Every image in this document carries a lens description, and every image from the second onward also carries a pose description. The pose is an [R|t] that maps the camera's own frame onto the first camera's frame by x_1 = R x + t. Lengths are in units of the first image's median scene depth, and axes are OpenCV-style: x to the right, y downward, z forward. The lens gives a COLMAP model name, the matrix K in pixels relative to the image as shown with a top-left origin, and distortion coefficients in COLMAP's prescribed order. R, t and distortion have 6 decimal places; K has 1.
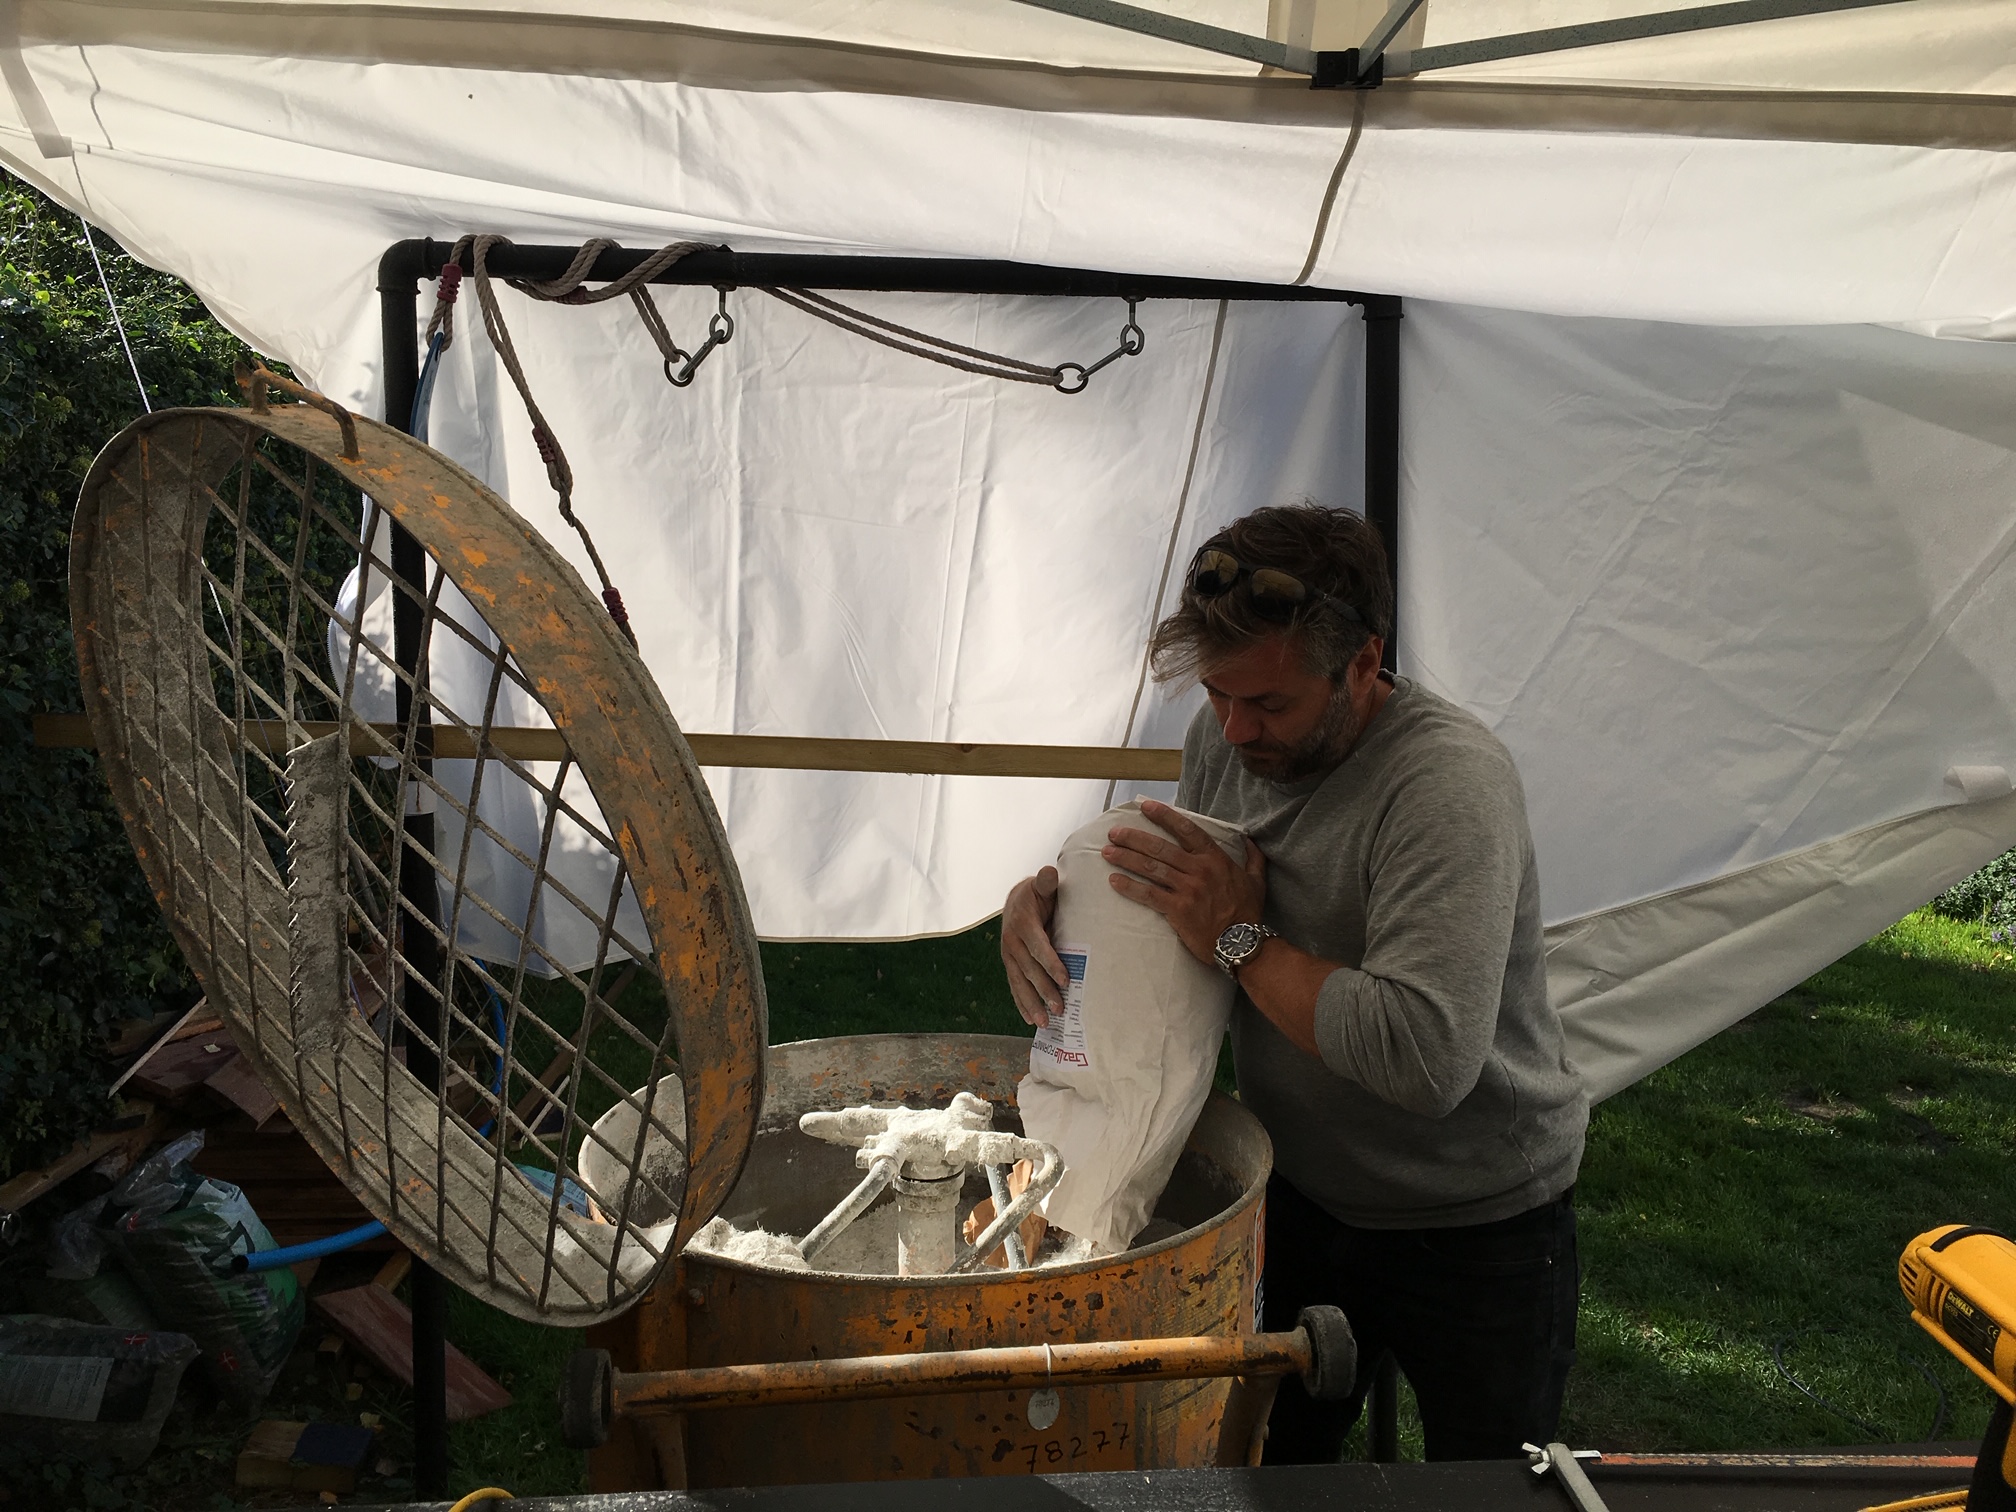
lens RADIAL K [[1710.2, 0, 1008.0], [0, 1710.2, 756.0], [0, 0, 1]] dist [0.107921, -0.130581]
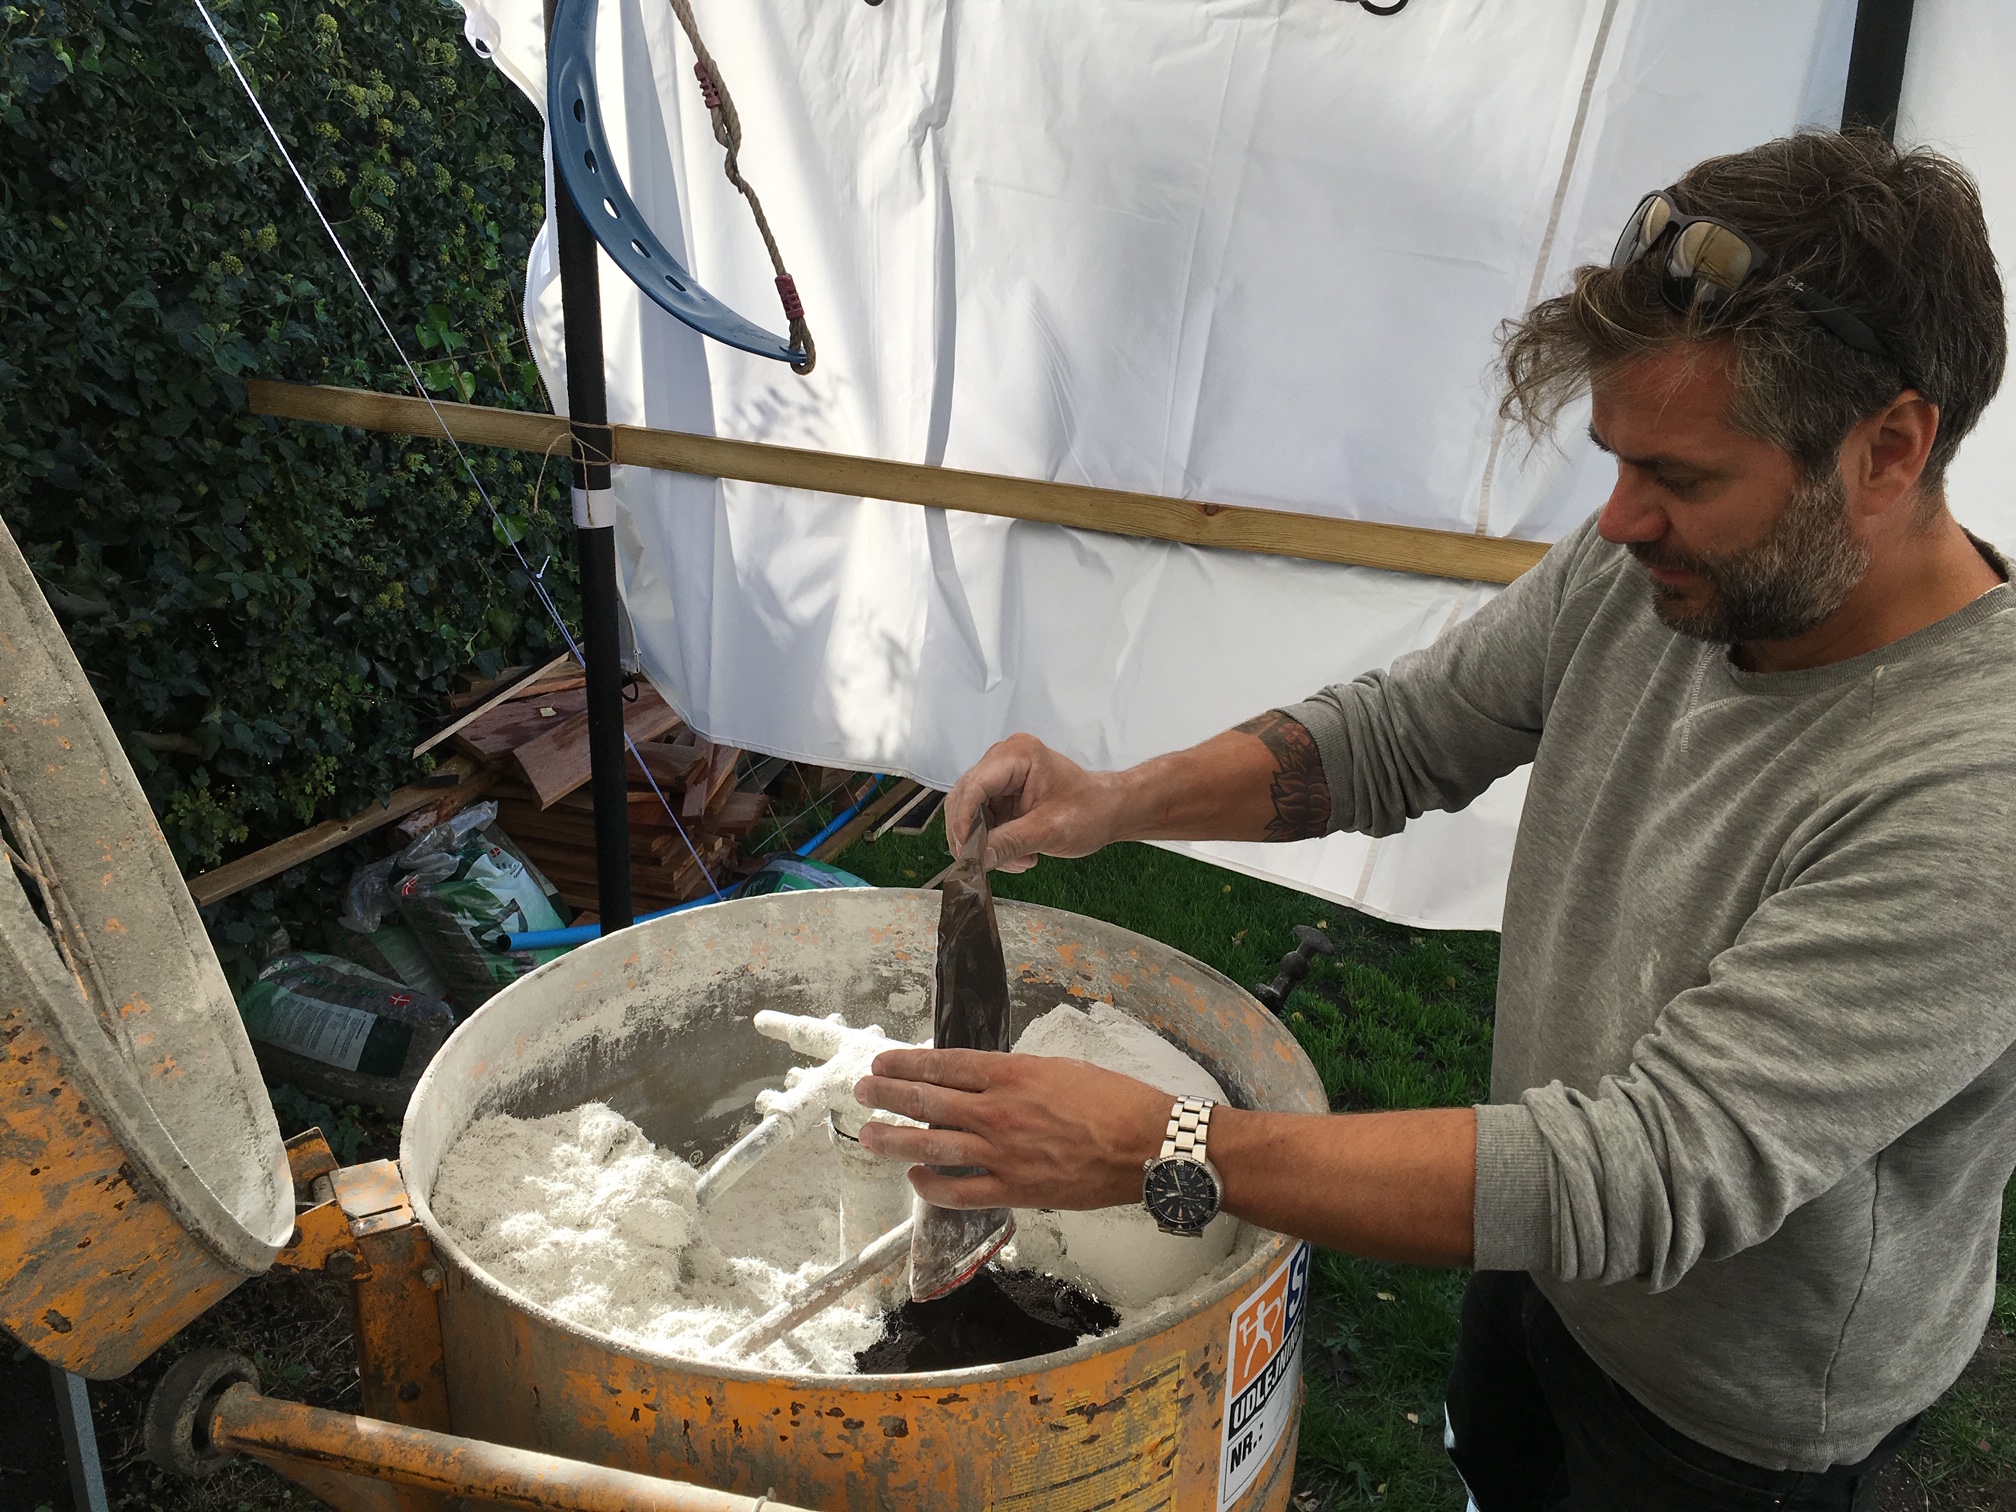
lens RADIAL K [[1710.2, 0, 1008.0], [0, 1710.2, 756.0], [0, 0, 1]] dist [0.107921, -0.130581]
pose [[0.928110, 0.146836, -0.342126, 0.158363], [-0.069851, 0.971298, 0.227379, -0.061530], [0.365694, -0.187135, 0.911728, 0.226229]]
